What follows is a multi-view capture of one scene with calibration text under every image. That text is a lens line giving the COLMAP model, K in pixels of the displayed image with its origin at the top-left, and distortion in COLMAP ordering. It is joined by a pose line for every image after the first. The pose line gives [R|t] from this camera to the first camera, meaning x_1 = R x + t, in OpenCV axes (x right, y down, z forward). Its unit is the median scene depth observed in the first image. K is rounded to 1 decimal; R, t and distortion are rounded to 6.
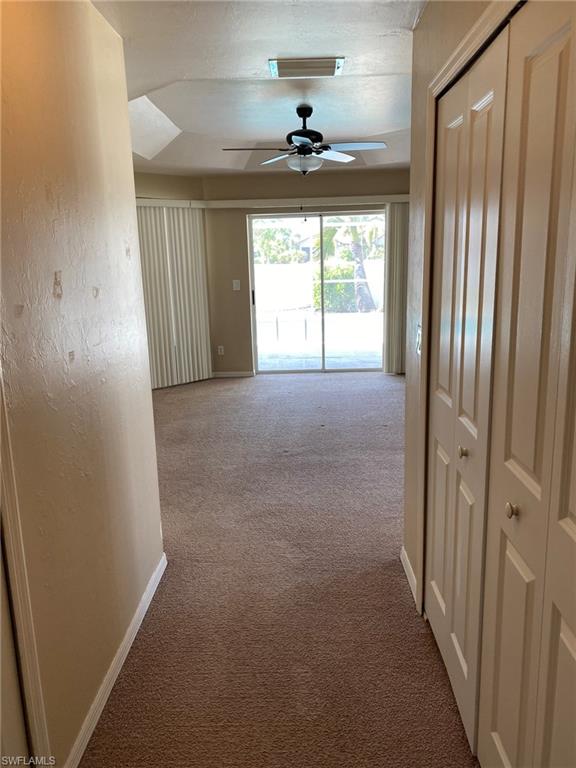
lens RADIAL K [[579.1, 0, 290.0], [0, 579.1, 382.3], [0, 0, 1]] dist [0.022949, -0.036124]
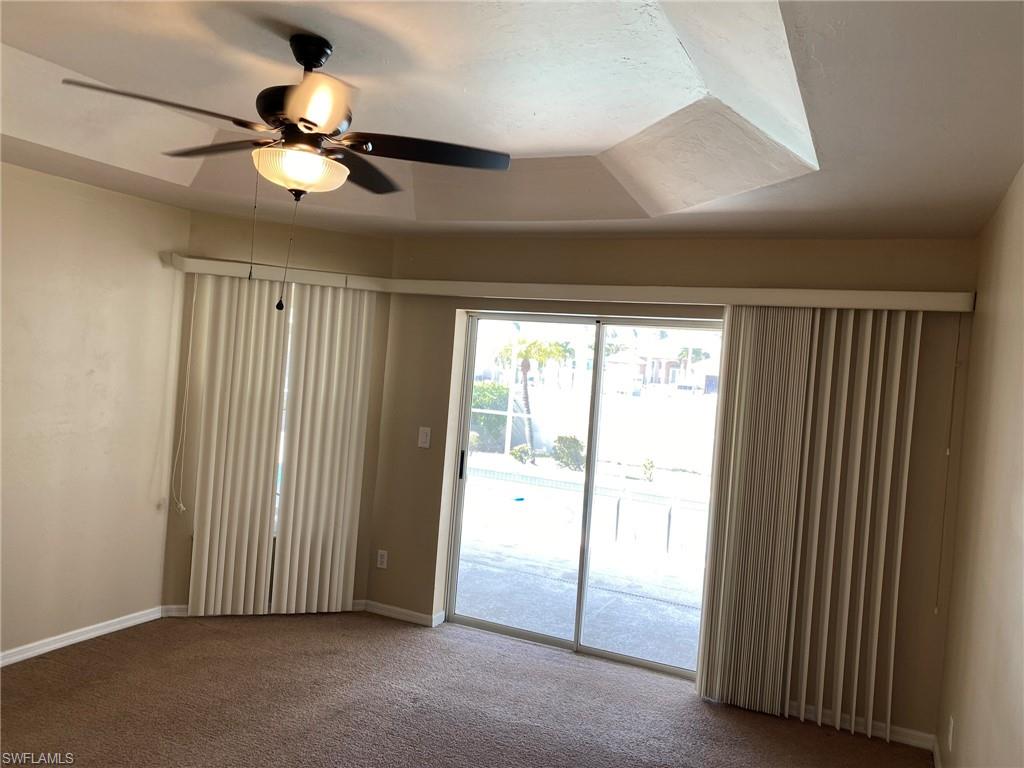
lens RADIAL K [[772.1, 0, 514.5], [0, 772.1, 380.3], [0, 0, 1]] dist [0.022949, -0.036124]
pose [[0.918236, 0.107070, -0.381286, 0.244468], [-0.184777, 0.967373, -0.173341, -0.117222], [0.350287, 0.229621, 0.908060, 0.405709]]
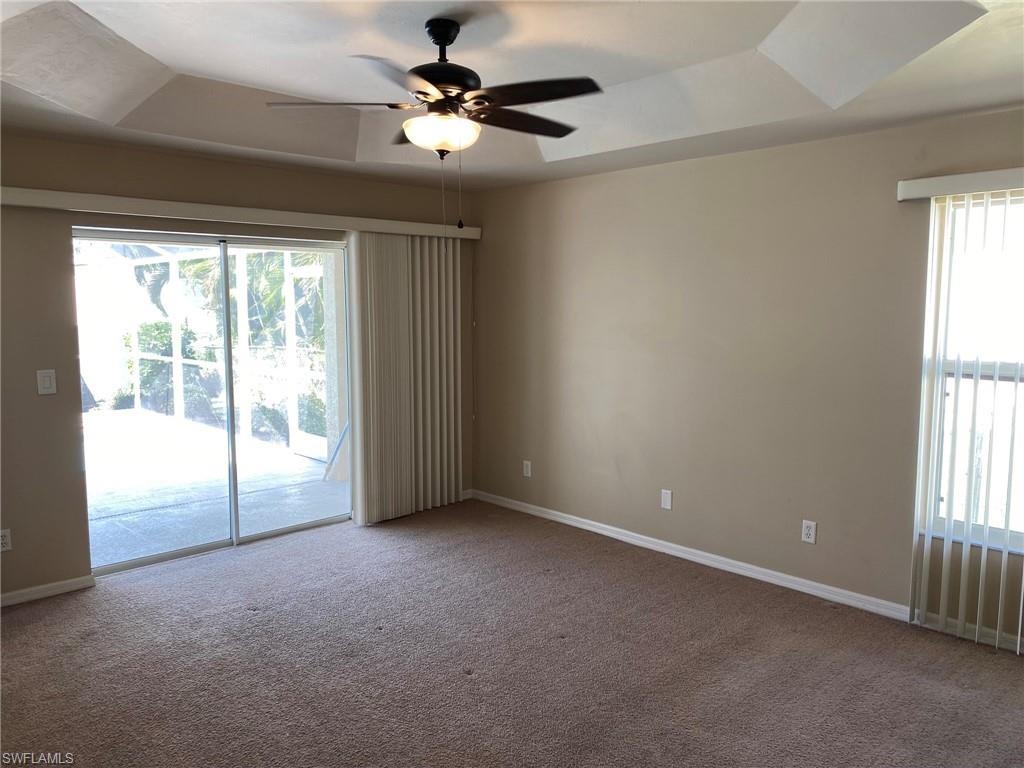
lens RADIAL K [[772.1, 0, 511.2], [0, 772.1, 385.2], [0, 0, 1]] dist [0.022949, -0.036124]
pose [[0.702434, -0.045957, 0.710263, -0.266091], [0.135936, 0.988206, -0.070496, -0.079505], [-0.698647, 0.146069, 0.700397, 0.363894]]
